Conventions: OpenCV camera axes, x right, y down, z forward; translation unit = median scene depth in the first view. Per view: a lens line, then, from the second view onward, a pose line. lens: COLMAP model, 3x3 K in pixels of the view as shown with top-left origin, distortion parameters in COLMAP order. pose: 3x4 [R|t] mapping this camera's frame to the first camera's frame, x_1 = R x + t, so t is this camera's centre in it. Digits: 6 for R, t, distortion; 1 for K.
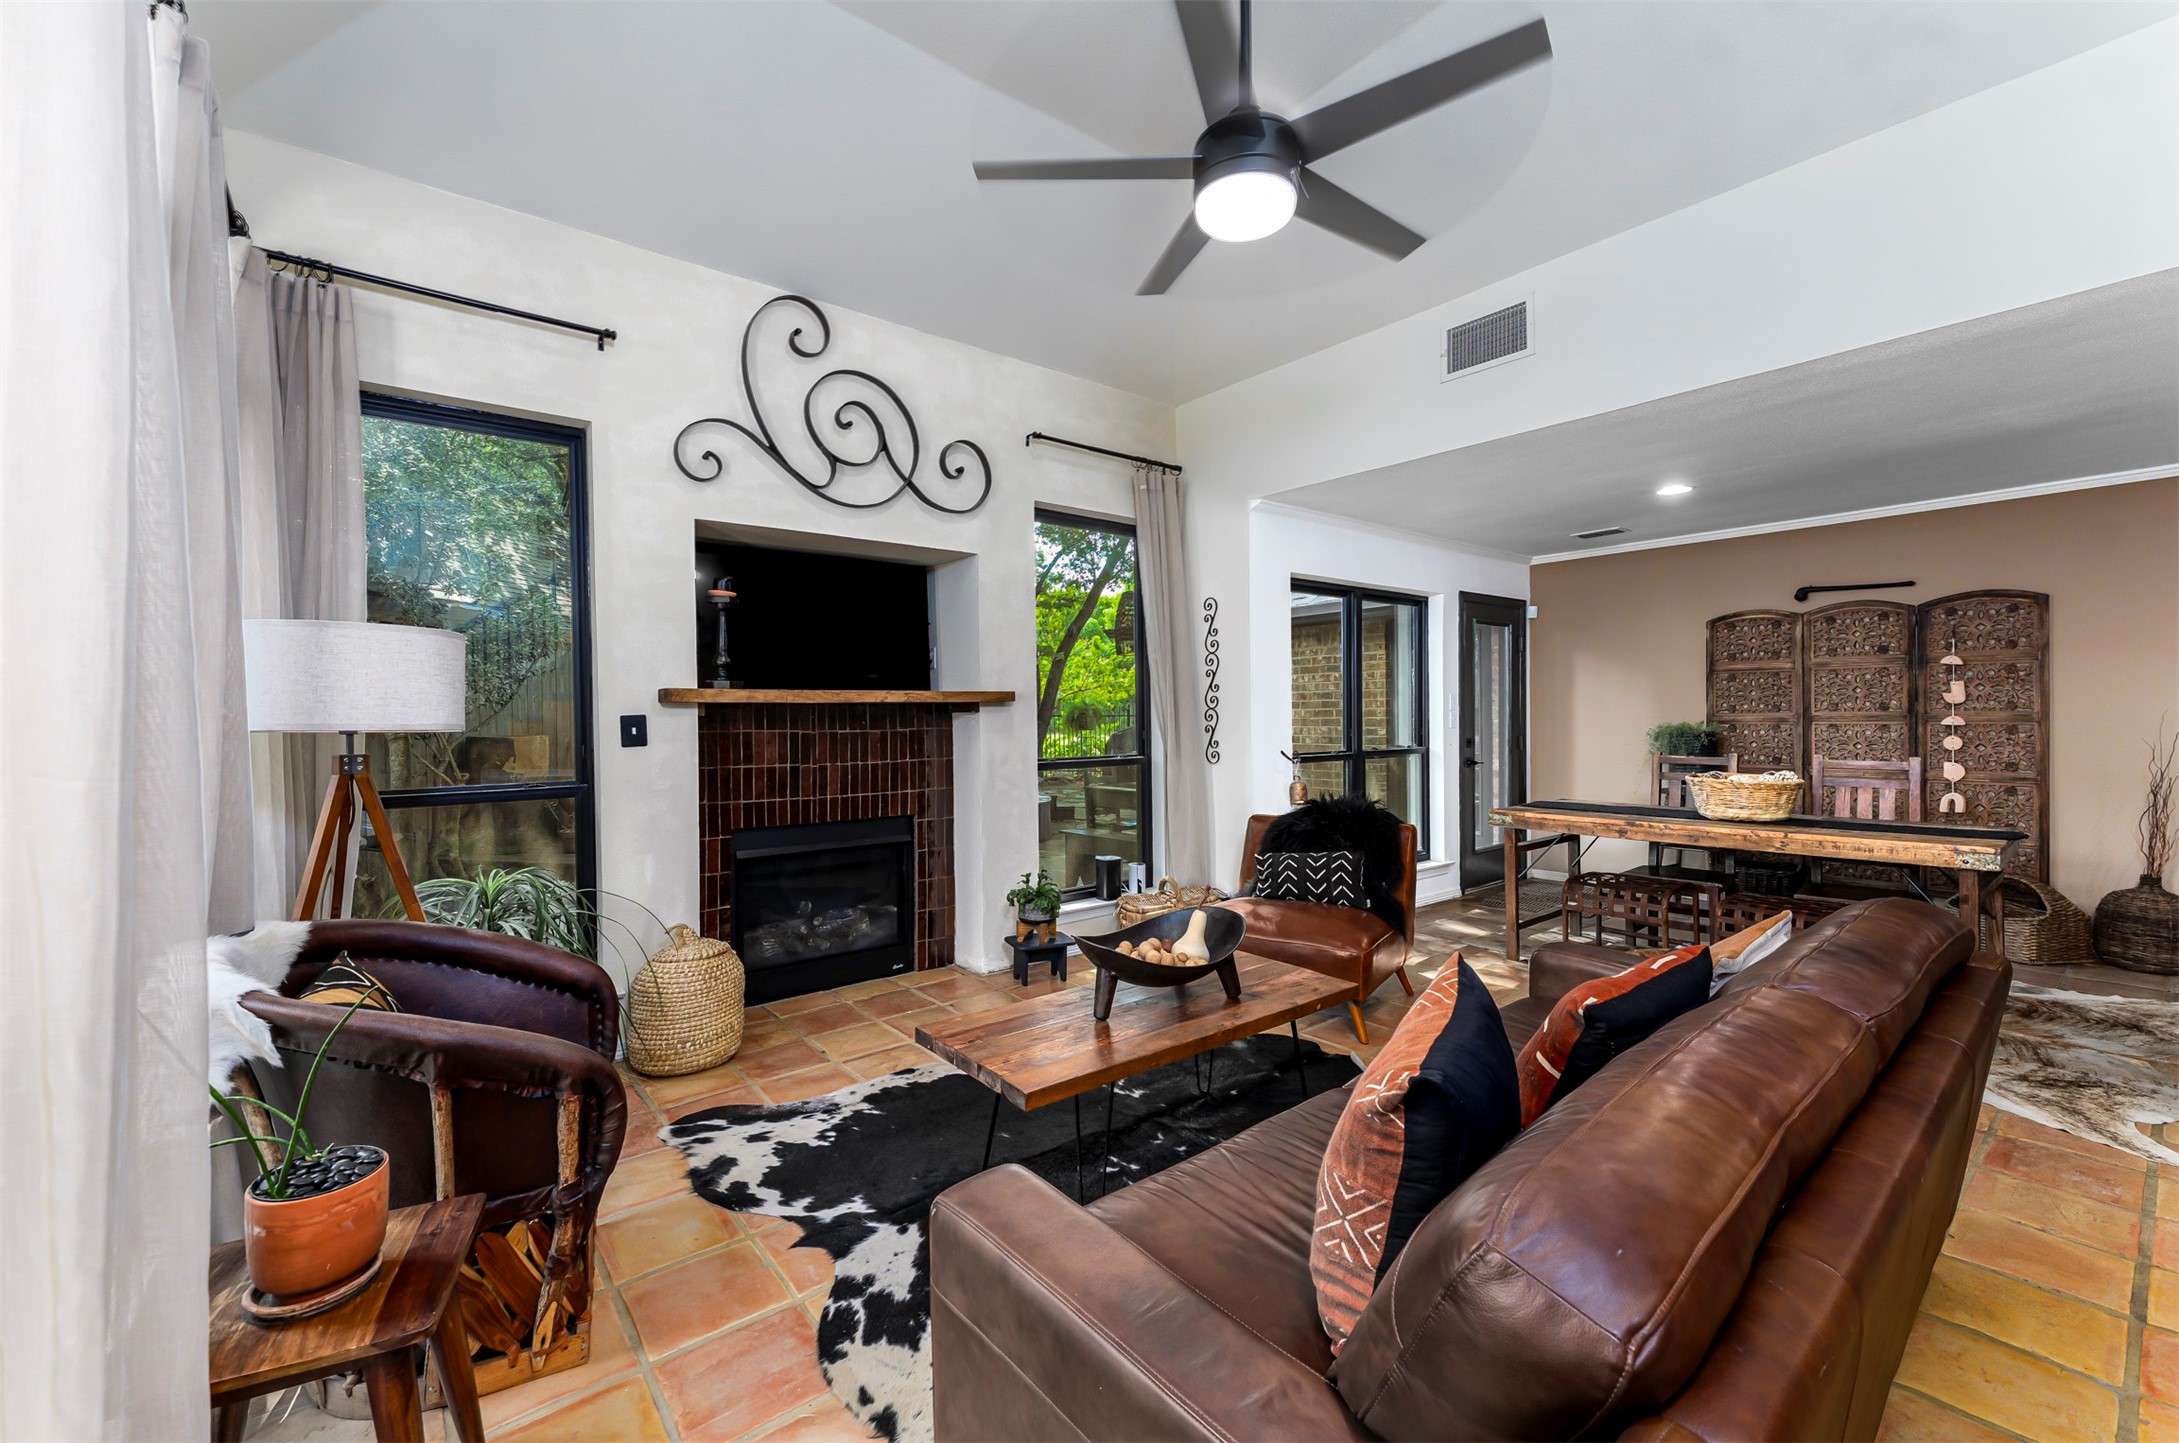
lens RADIAL K [[869.2, 0, 1097.2], [0, 869.2, 727.1], [0, 0, 1]] dist [-0.003926, -0.000118]
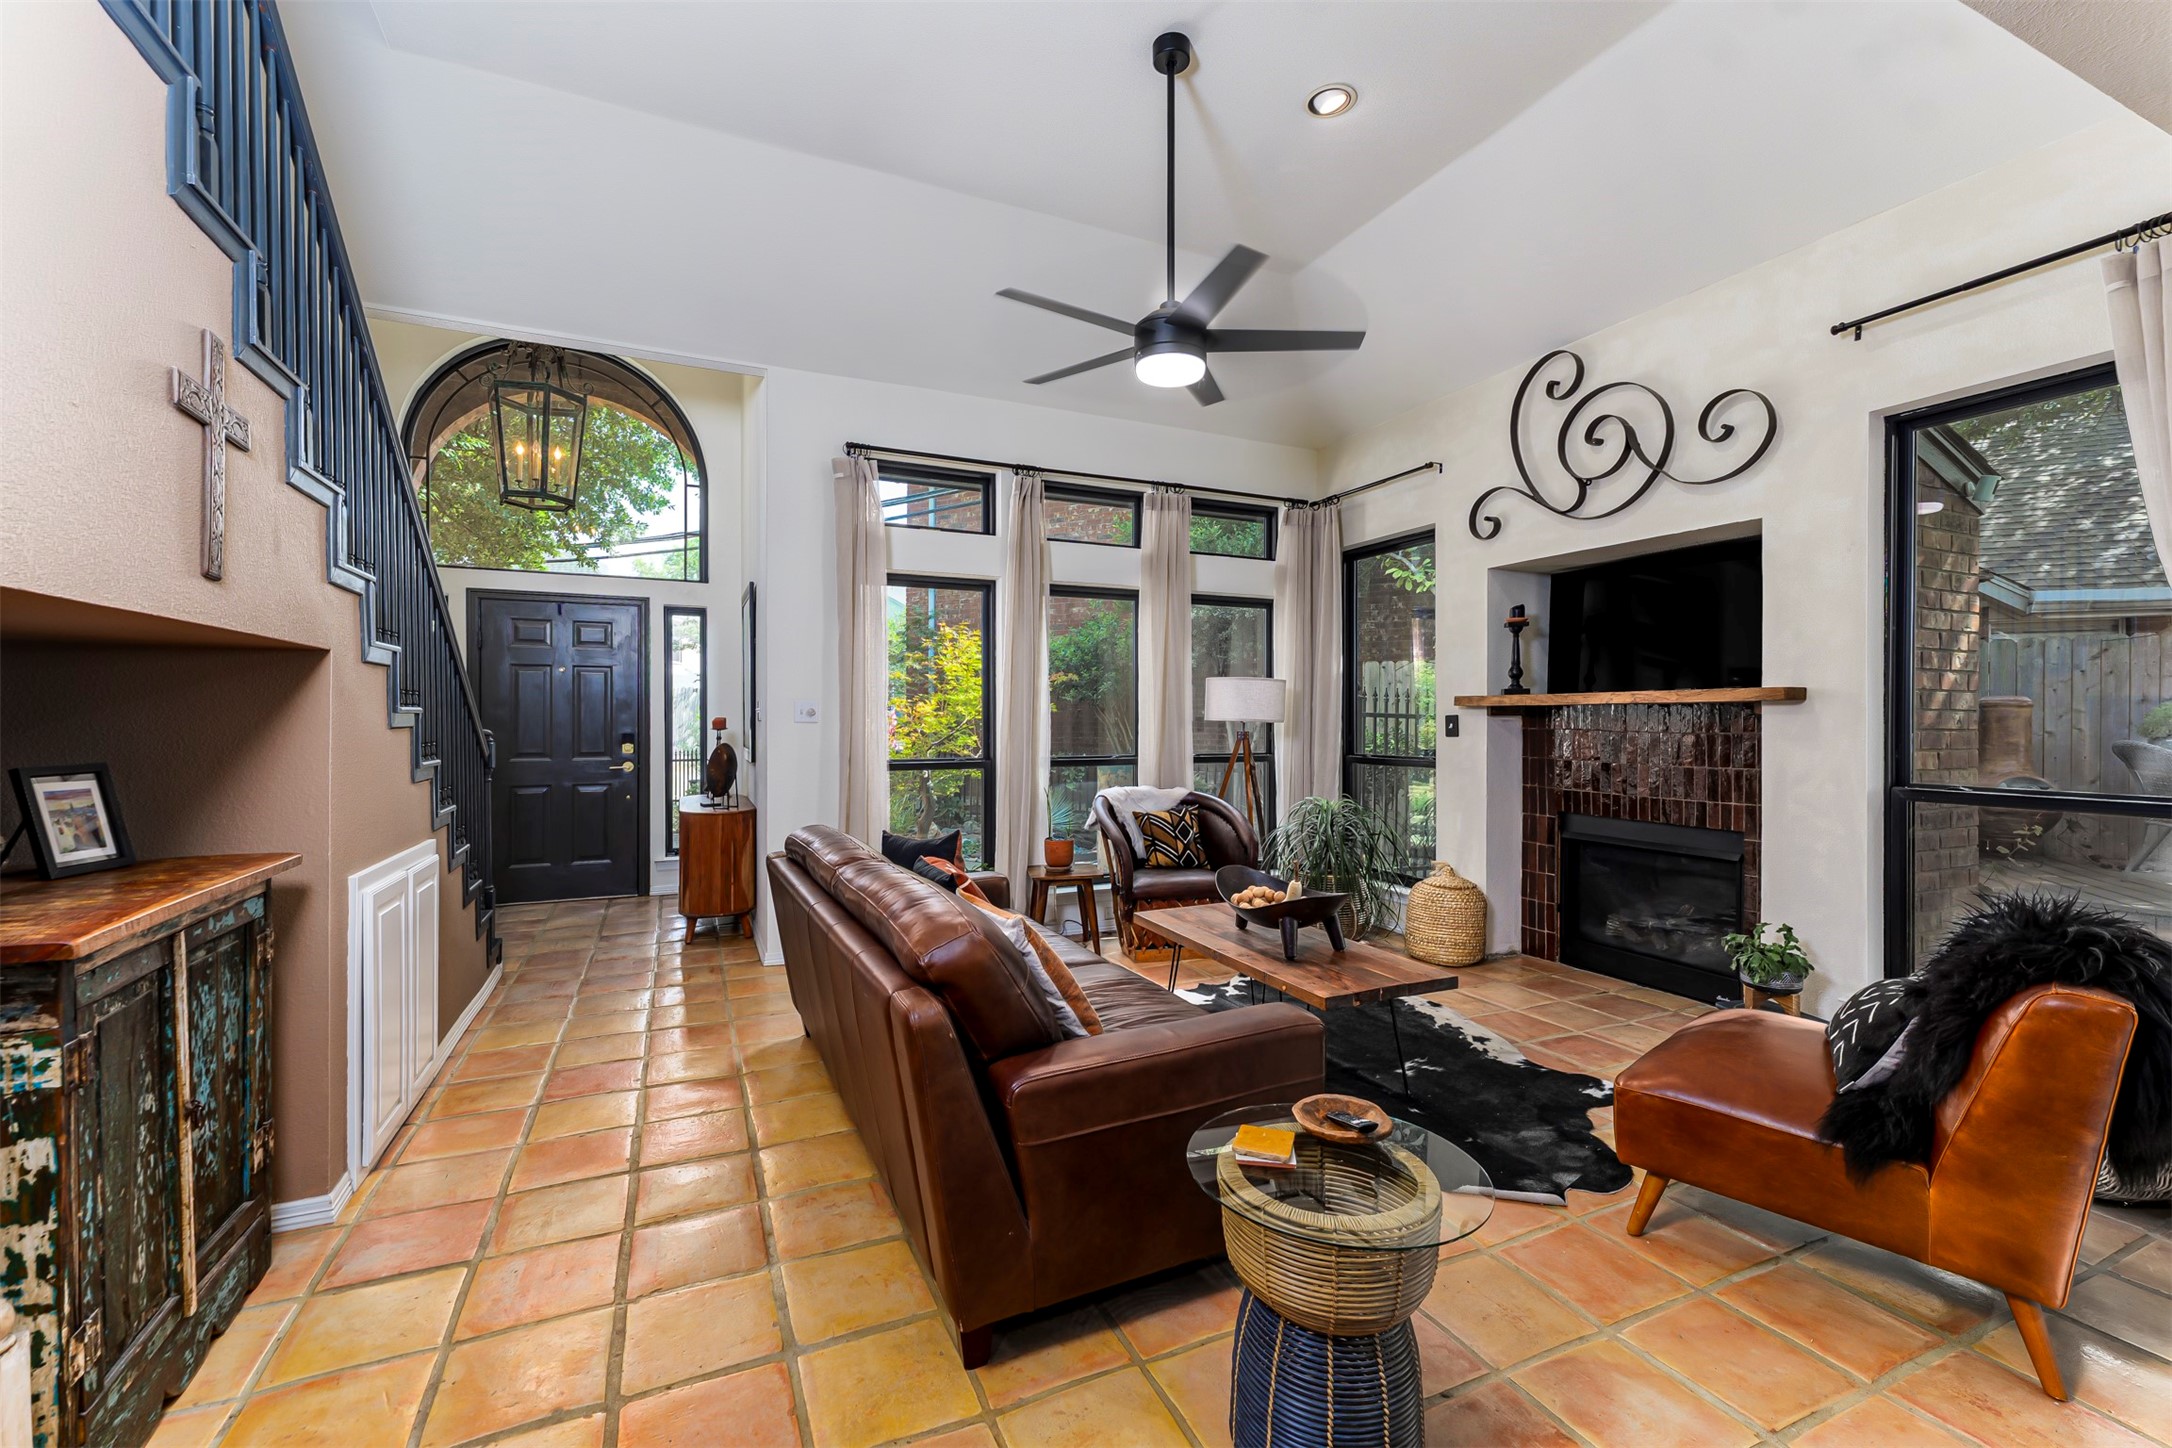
lens RADIAL K [[883.4, 0, 1081.2], [0, 883.4, 723.8], [0, 0, 1]] dist [0.001893, 0.000130]
pose [[-0.249870, 0.017097, -0.968128, 0.697861], [-0.000203, 0.999843, 0.017710, -0.018662], [0.968279, 0.004621, -0.249828, 0.506649]]
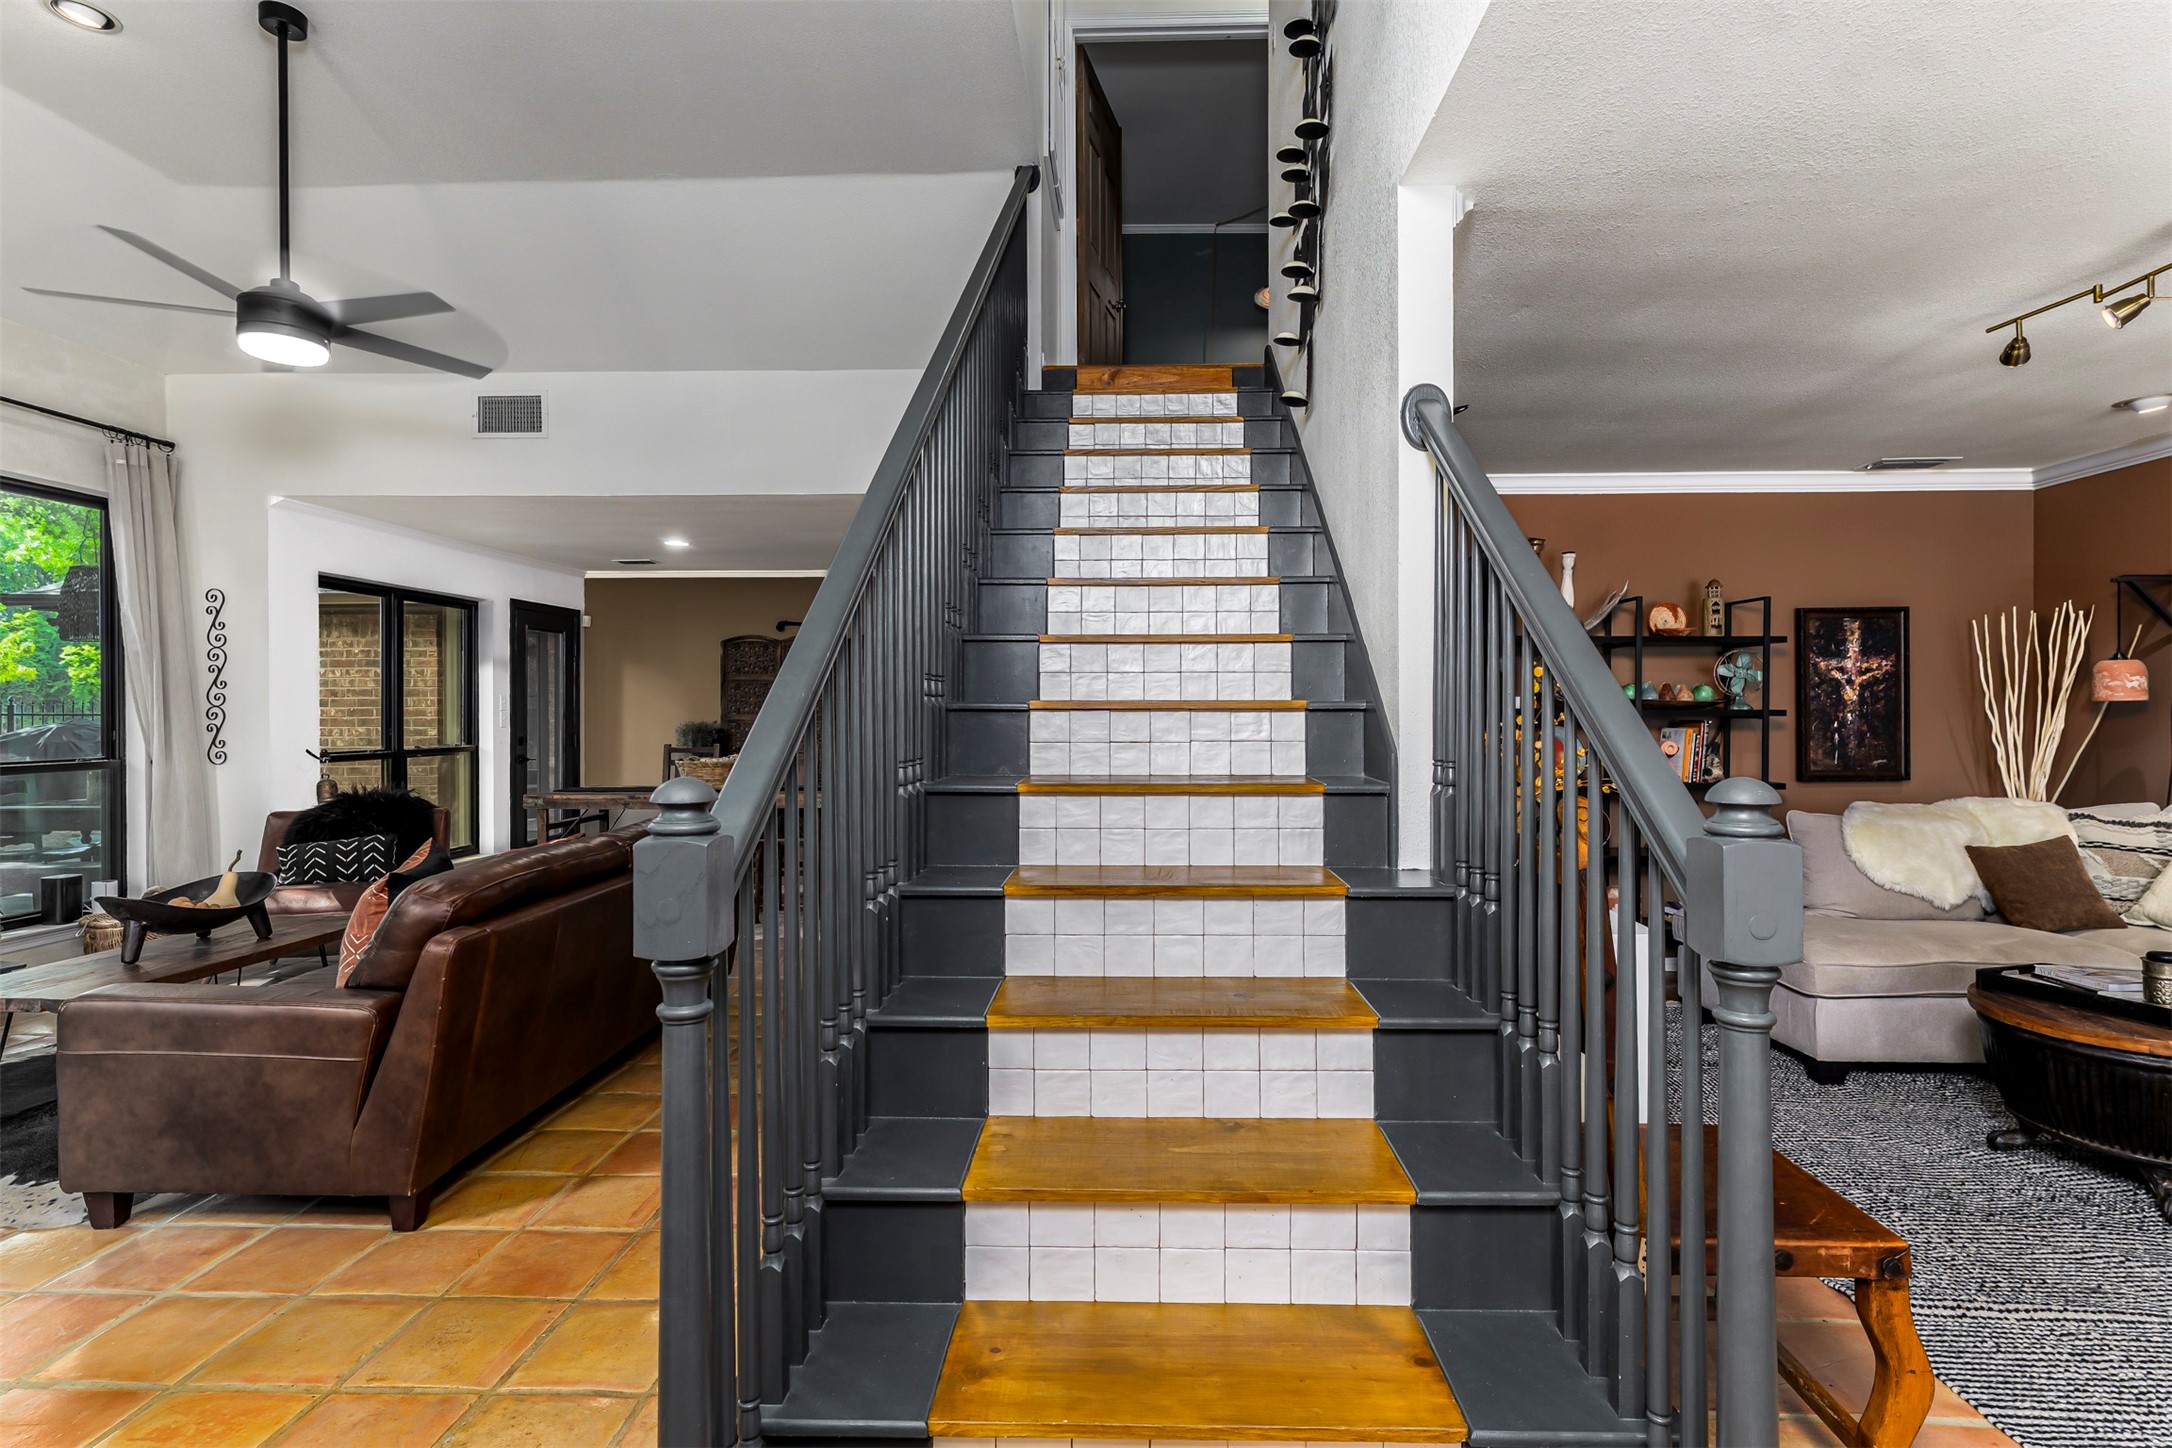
lens RADIAL K [[1039.1, 0, 1094.5], [0, 1039.1, 714.3], [0, 0, 1]] dist [0.003530, 0.000277]
pose [[0.649551, 0.005729, 0.760297, -0.107961], [0.006566, 0.999892, -0.013144, 0.008646], [-0.760290, 0.013530, 0.649443, -0.457947]]
